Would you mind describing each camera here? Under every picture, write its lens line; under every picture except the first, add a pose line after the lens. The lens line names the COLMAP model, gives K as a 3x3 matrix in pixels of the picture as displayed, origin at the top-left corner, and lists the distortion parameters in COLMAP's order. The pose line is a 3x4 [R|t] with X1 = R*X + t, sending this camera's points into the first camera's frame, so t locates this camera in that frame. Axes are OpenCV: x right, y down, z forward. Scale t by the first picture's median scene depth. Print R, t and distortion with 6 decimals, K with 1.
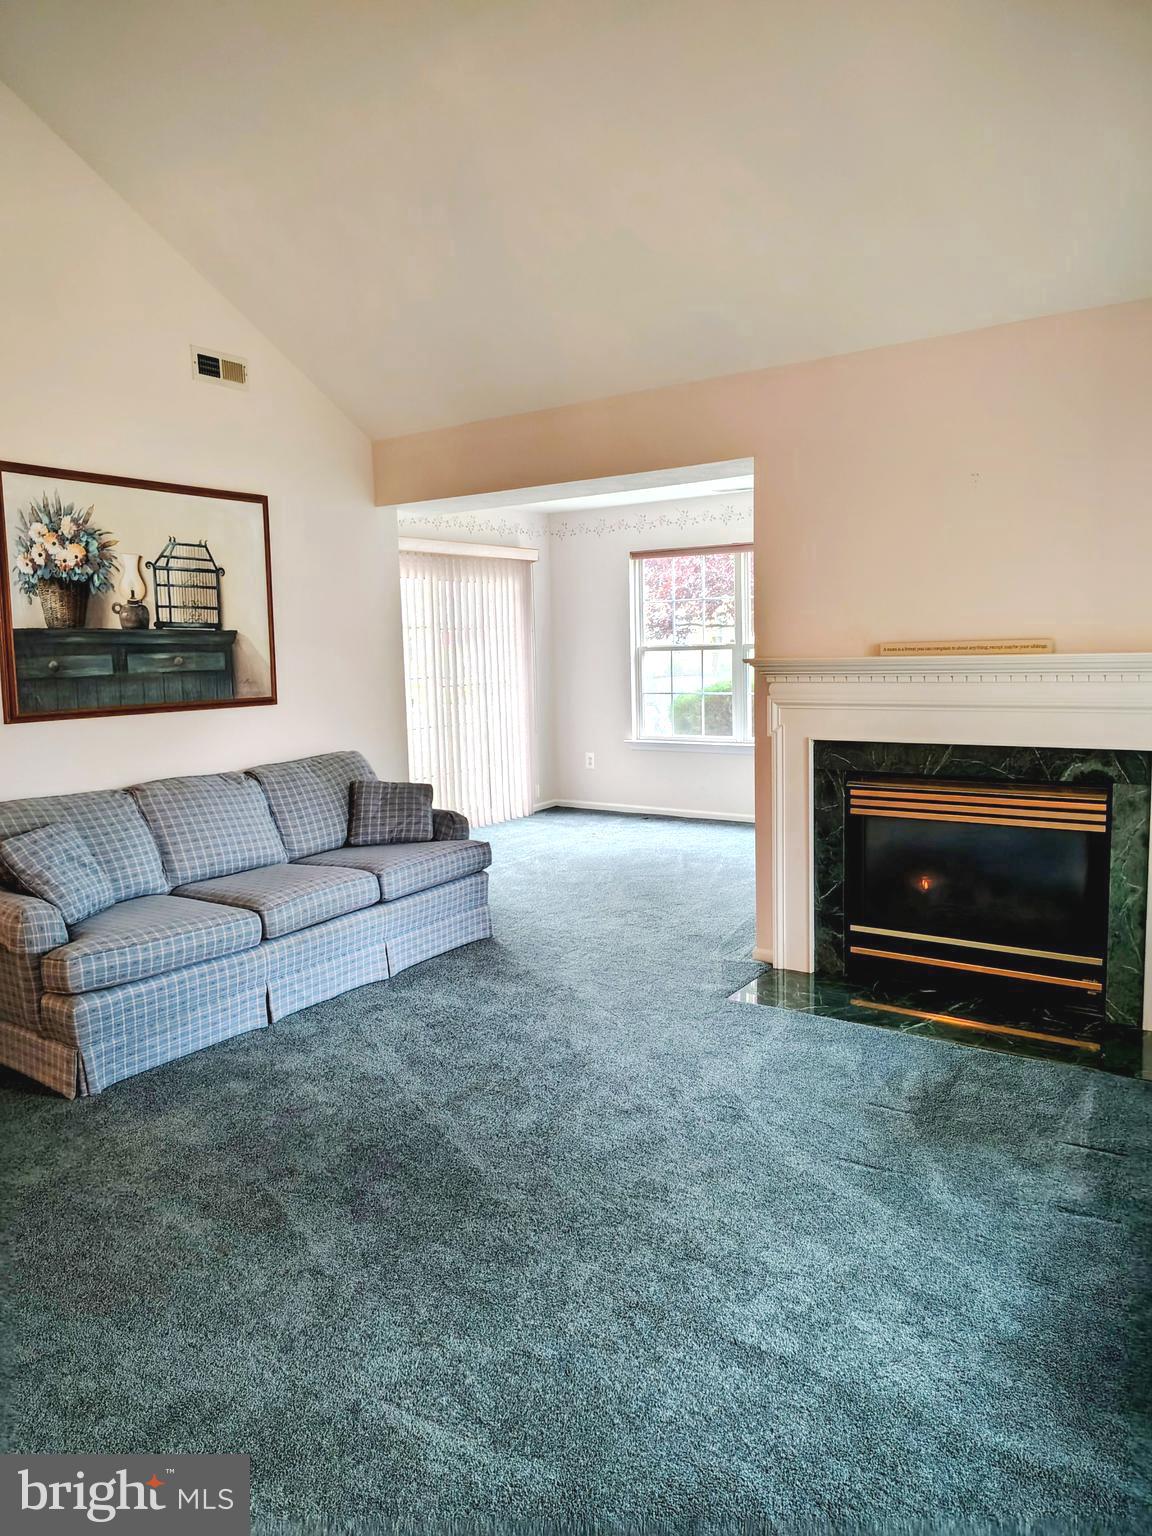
lens RADIAL K [[1062.1, 0, 576.0], [0, 1062.1, 768.0], [0, 0, 1]] dist [-0.002446, -0.001099]
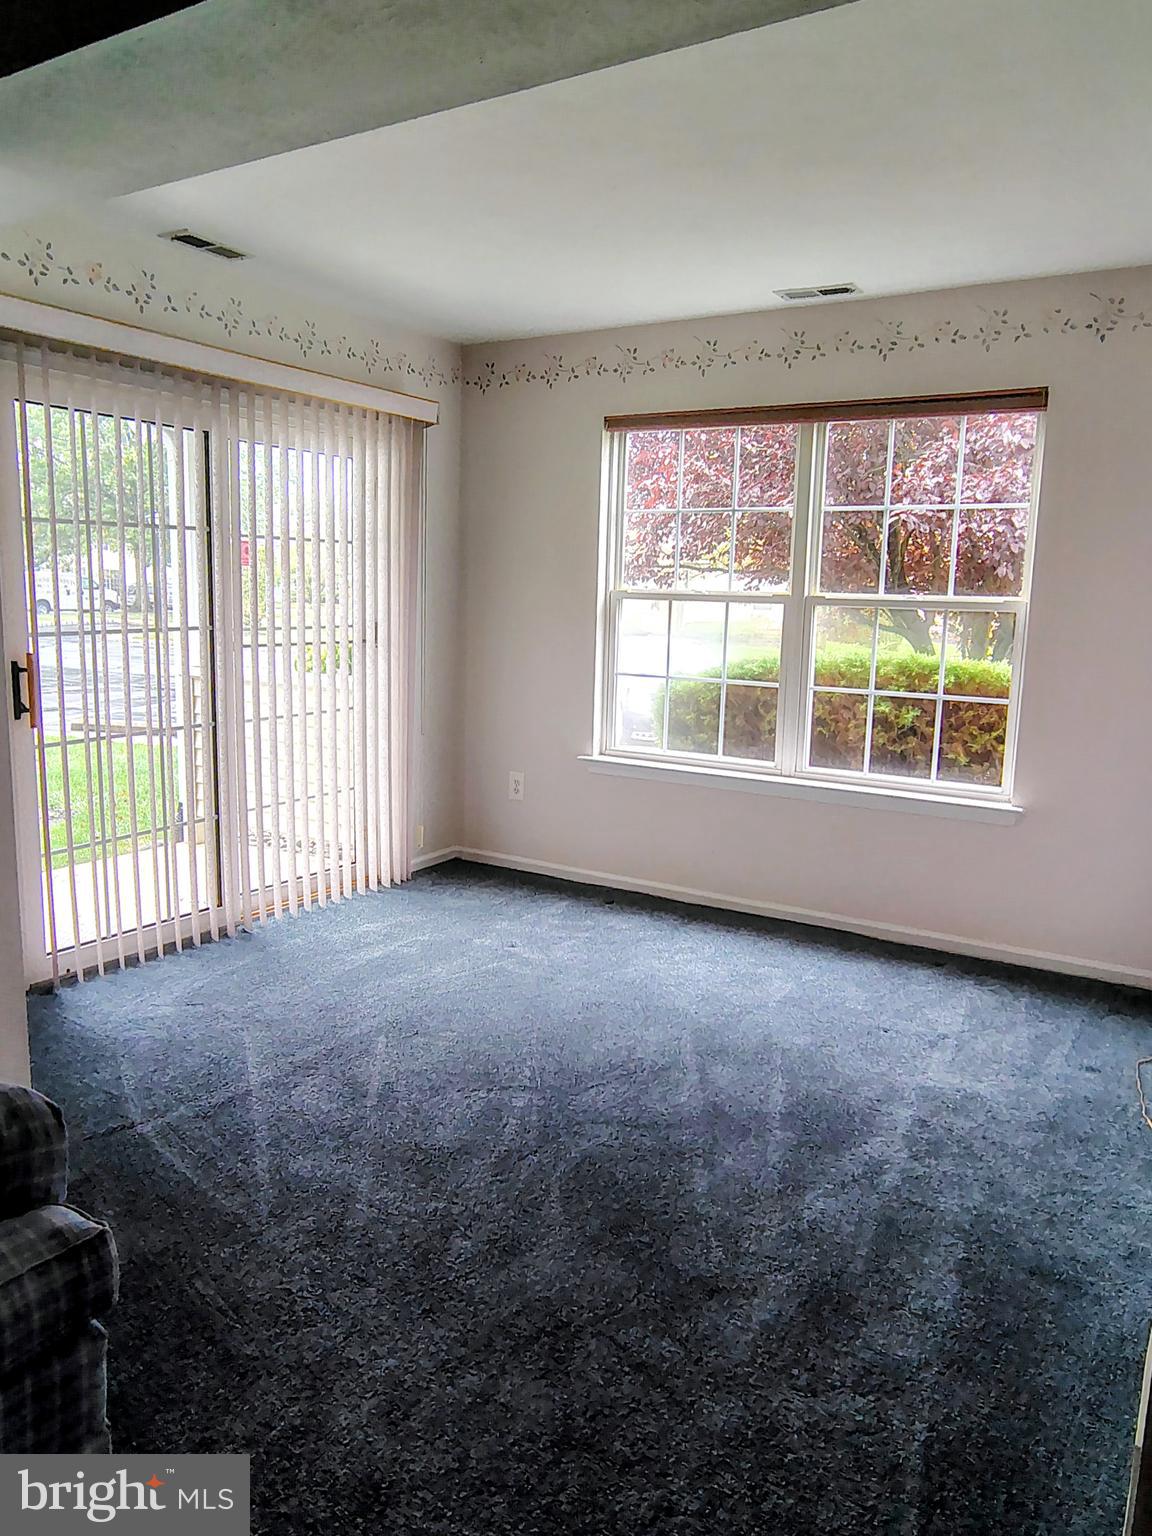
lens RADIAL K [[1071.1, 0, 576.0], [0, 1071.1, 768.0], [0, 0, 1]] dist [-0.000186, -0.000127]
pose [[0.997493, 0.046796, 0.053085, 0.014418], [-0.049530, 0.997449, 0.051405, -0.048111], [-0.050545, -0.053905, 0.997266, 0.436226]]
